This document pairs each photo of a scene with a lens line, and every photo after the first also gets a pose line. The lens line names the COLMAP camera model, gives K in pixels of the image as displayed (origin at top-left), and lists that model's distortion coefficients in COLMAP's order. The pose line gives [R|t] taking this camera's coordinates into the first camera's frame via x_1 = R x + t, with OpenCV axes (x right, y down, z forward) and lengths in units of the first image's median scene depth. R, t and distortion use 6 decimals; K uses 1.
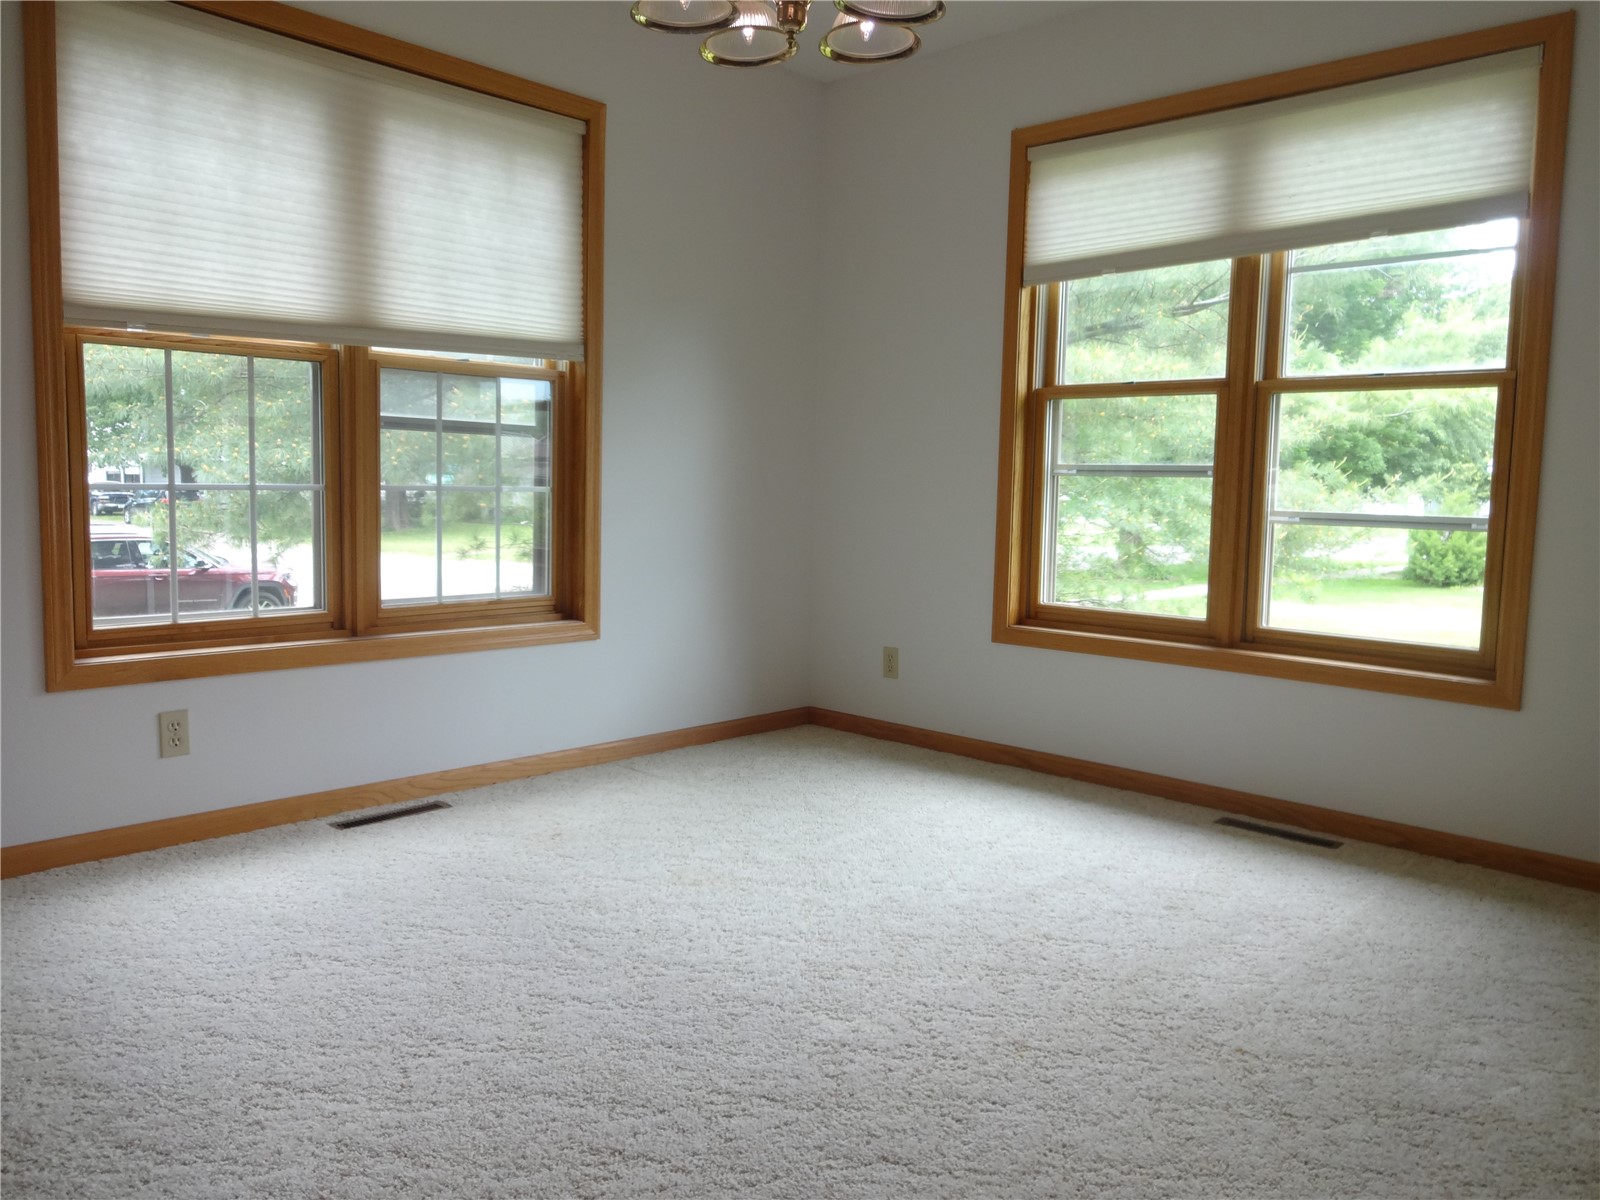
lens RADIAL K [[1188.2, 0, 800.0], [0, 1188.2, 600.0], [0, 0, 1]] dist [-0.010185, -0.005549]
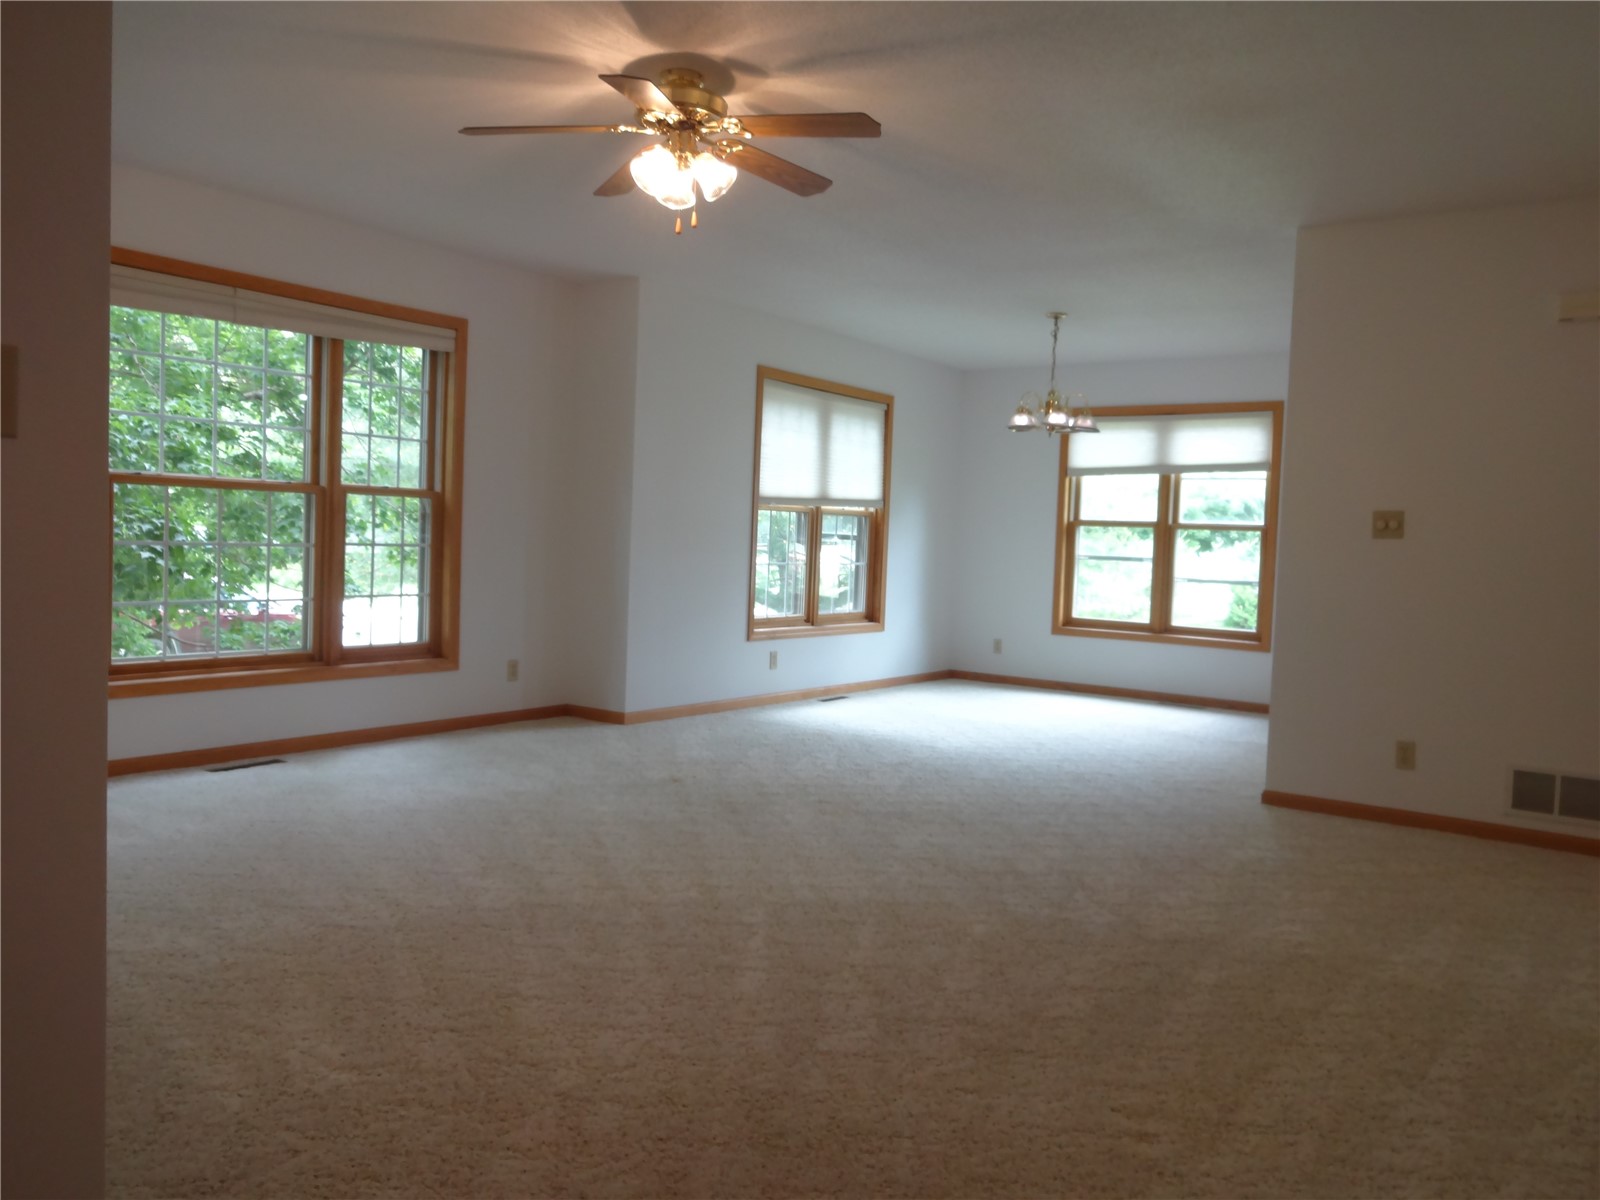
lens RADIAL K [[1180.5, 0, 794.0], [0, 1180.5, 593.1], [0, 0, 1]] dist [0.001864, -0.002139]
pose [[0.992485, 0.008495, 0.122075, -0.634869], [-0.002603, 0.998827, -0.048347, 0.072350], [-0.122342, 0.047666, 0.991343, -1.226512]]
